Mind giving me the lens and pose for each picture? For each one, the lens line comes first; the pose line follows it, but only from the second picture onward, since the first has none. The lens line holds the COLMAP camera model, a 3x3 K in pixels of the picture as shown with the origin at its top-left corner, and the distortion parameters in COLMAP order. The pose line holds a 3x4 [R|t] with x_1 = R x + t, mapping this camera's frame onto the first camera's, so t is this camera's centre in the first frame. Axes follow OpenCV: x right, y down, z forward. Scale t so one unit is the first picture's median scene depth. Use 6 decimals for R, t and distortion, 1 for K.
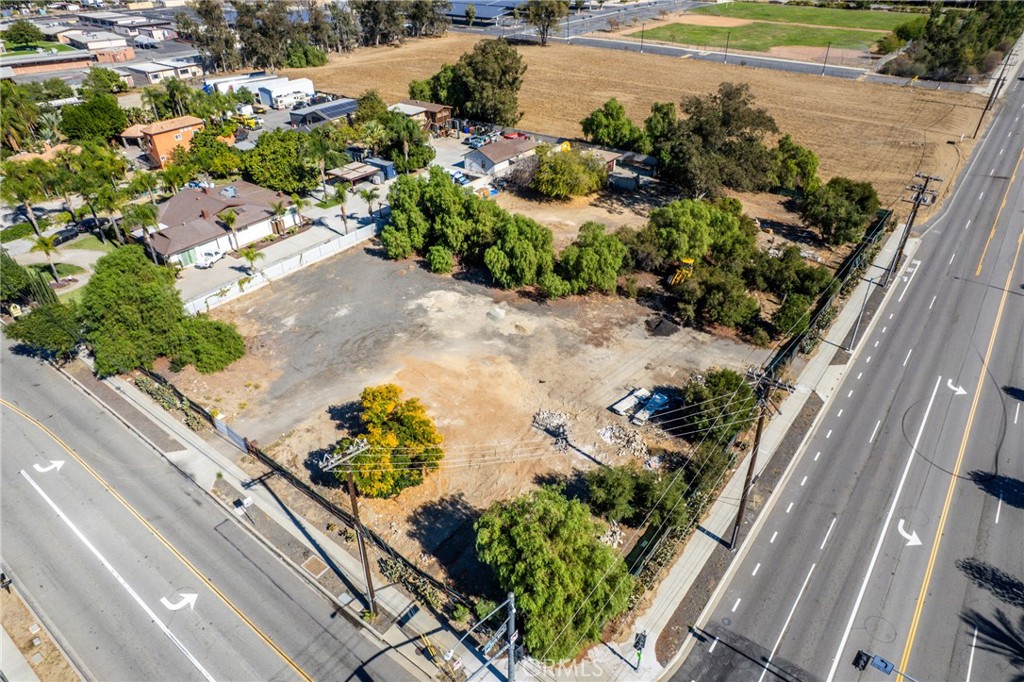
lens RADIAL K [[657.0, 0, 514.6], [0, 657.0, 340.1], [0, 0, 1]] dist [-0.038727, 0.003178]
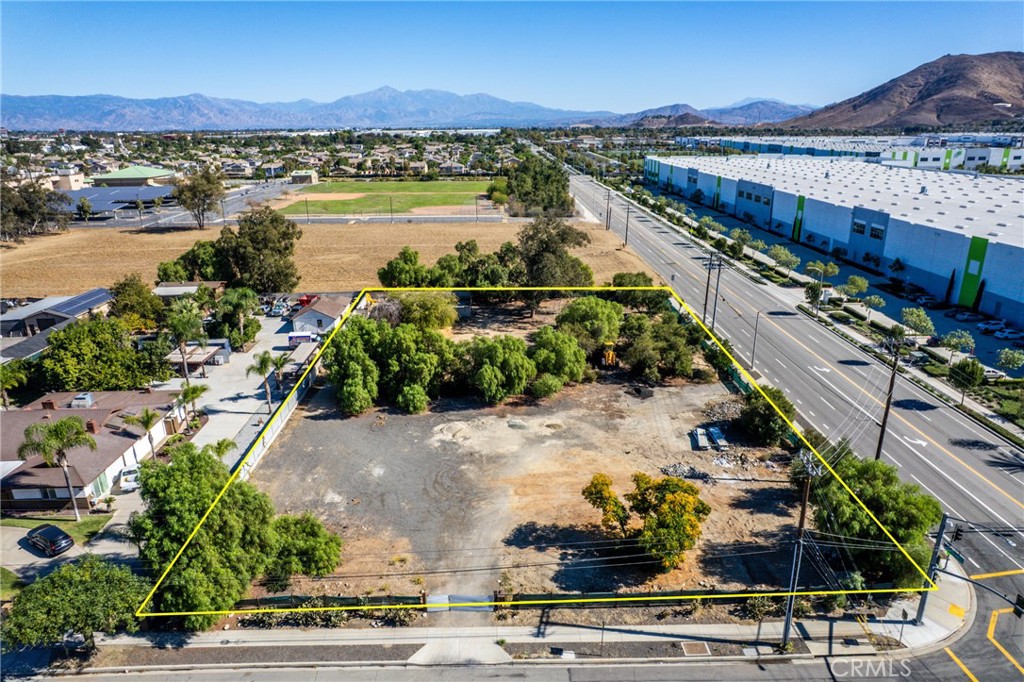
lens RADIAL K [[657.0, 0, 514.6], [0, 657.0, 340.1], [0, 0, 1]] dist [-0.038727, 0.003178]
pose [[0.773087, -0.197572, 0.602745, -0.715160], [0.345974, 0.927796, -0.139631, -0.022667], [-0.531637, 0.316480, 0.785622, 0.179400]]
